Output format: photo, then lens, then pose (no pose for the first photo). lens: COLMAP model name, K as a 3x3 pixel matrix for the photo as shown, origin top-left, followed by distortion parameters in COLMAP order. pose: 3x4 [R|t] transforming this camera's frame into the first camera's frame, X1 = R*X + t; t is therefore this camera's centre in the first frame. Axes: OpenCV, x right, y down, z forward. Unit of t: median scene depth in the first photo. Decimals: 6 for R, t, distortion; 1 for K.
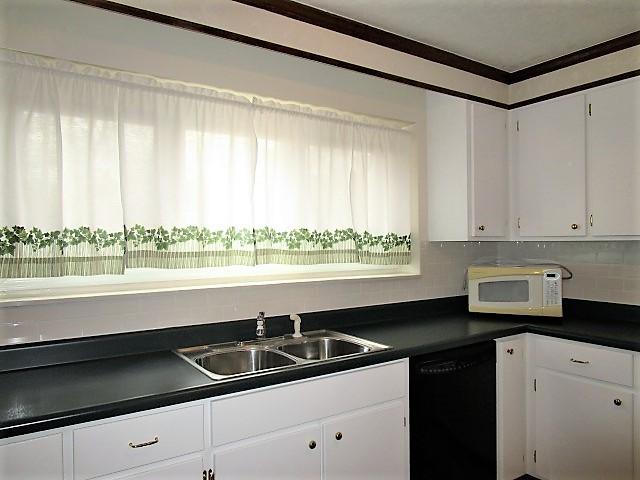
lens RADIAL K [[465.2, 0, 320.0], [0, 465.2, 240.0], [0, 0, 1]] dist [0.002322, -0.000120]
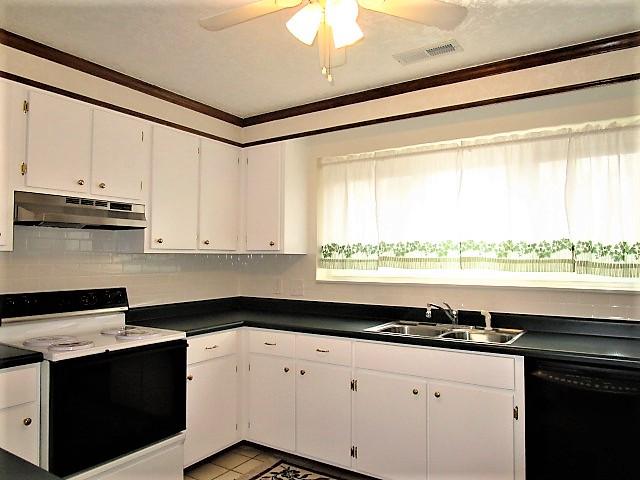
lens RADIAL K [[465.2, 0, 320.0], [0, 465.2, 240.0], [0, 0, 1]] dist [0.002322, -0.000120]
pose [[0.393822, -0.022423, -0.918913, 0.919743], [0.000395, 0.999706, -0.024225, 0.003310], [0.919187, 0.009177, 0.393716, 0.122696]]
